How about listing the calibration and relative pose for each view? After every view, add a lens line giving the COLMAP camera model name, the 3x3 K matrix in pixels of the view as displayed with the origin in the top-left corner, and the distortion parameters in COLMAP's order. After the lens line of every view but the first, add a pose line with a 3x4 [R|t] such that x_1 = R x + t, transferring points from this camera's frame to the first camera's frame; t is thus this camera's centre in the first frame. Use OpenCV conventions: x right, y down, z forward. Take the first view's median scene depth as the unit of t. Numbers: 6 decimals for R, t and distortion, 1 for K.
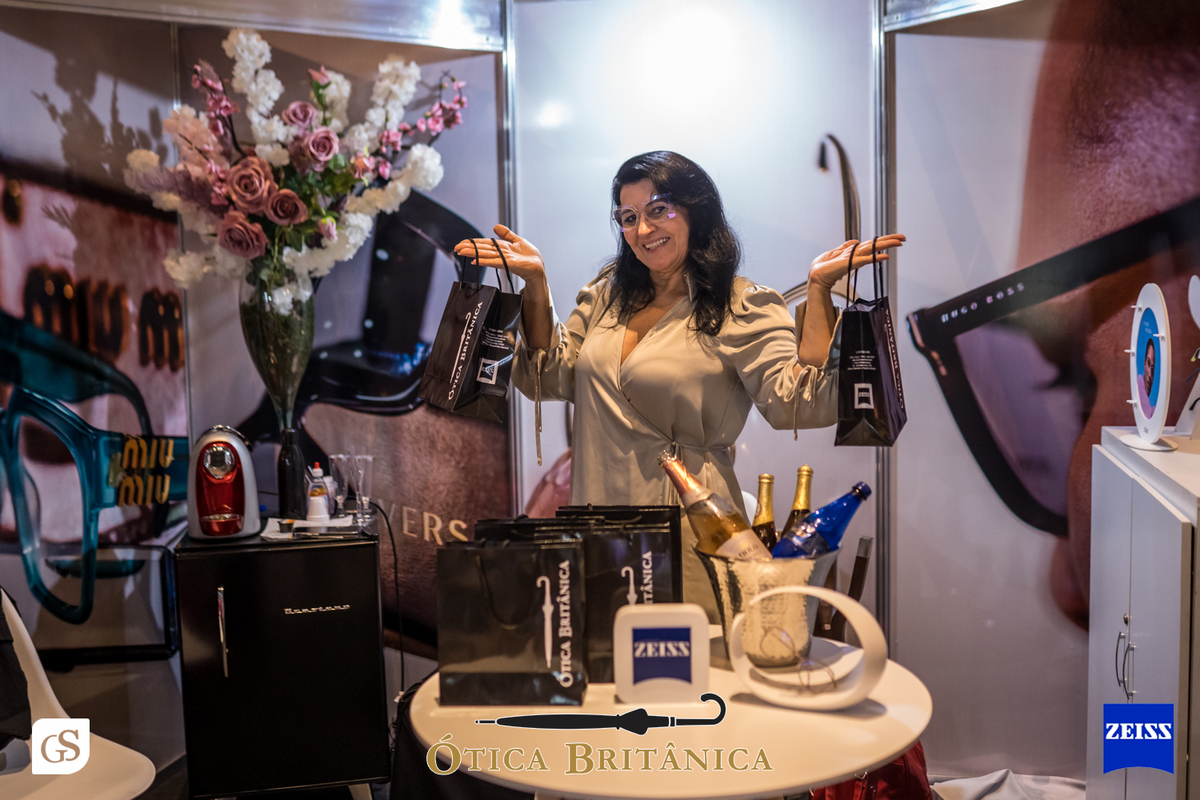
lens RADIAL K [[1272.6, 0, 614.2], [0, 1272.6, 381.9], [0, 0, 1]] dist [-0.067969, 0.105044]
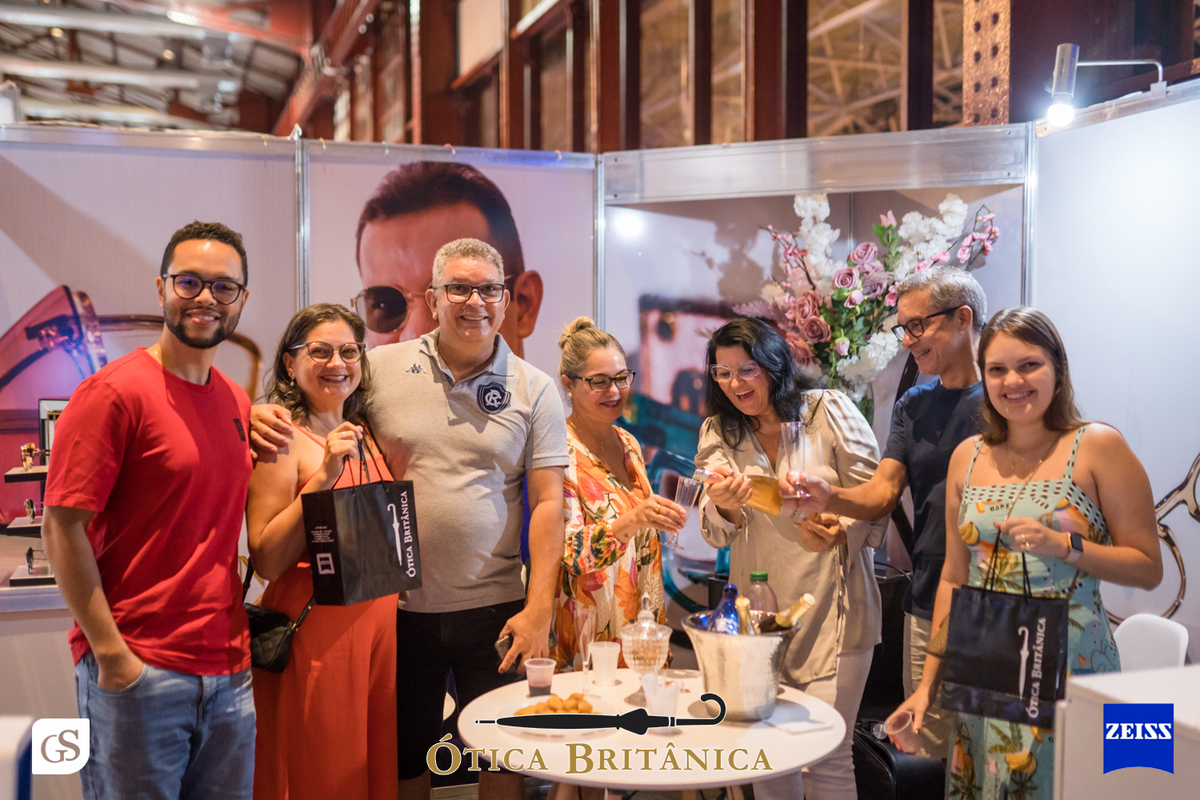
lens RADIAL K [[1229.3, 0, 586.9], [0, 1229.3, 420.5], [0, 0, 1]] dist [-0.050485, 0.054838]
pose [[0.511751, 0.065335, -0.856646, 0.678146], [-0.079866, 0.996404, 0.028283, -0.060313], [0.855414, 0.053943, 0.515129, 0.155329]]
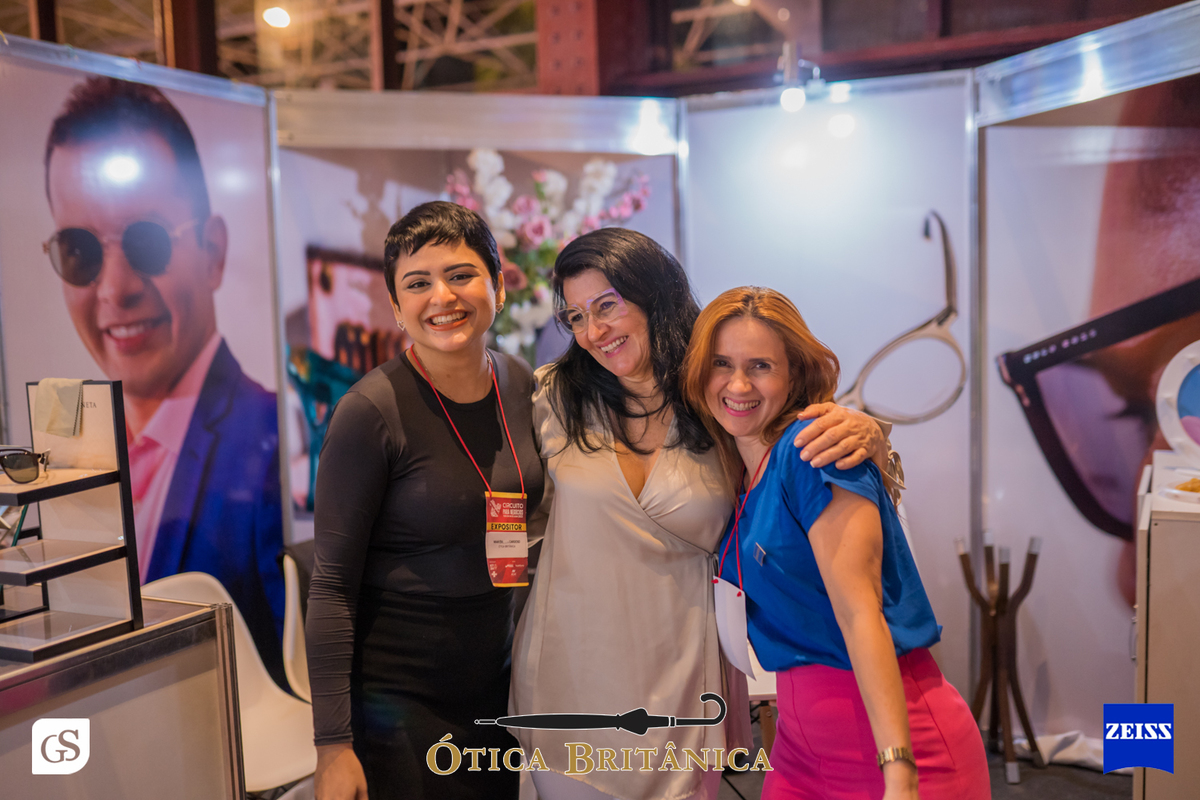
lens RADIAL K [[1161.2, 0, 584.0], [0, 1161.2, 404.9], [0, 0, 1]] dist [-0.055438, 0.074761]
pose [[0.965618, 0.012557, -0.259662, 0.140556], [-0.009774, 0.999880, 0.012007, -0.015564], [0.259782, -0.009057, 0.965625, -0.188142]]
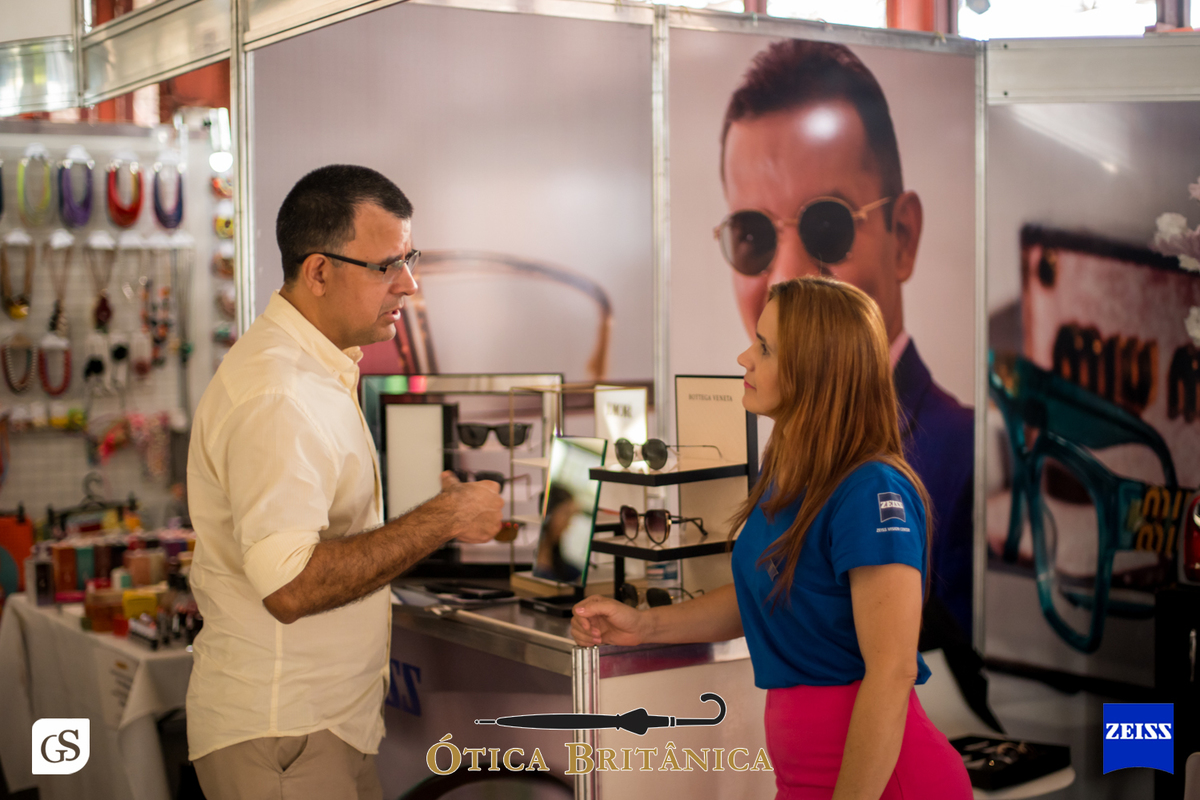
lens RADIAL K [[1801.9, 0, 600.0], [0, 1801.9, 400.0], [0, 0, 1]] dist [-0.125926, 0.054770]
pose [[0.707684, 0.046612, -0.704990, 0.346301], [-0.061722, 0.998085, 0.004033, -0.005584], [0.703828, 0.040659, 0.709206, -0.386476]]
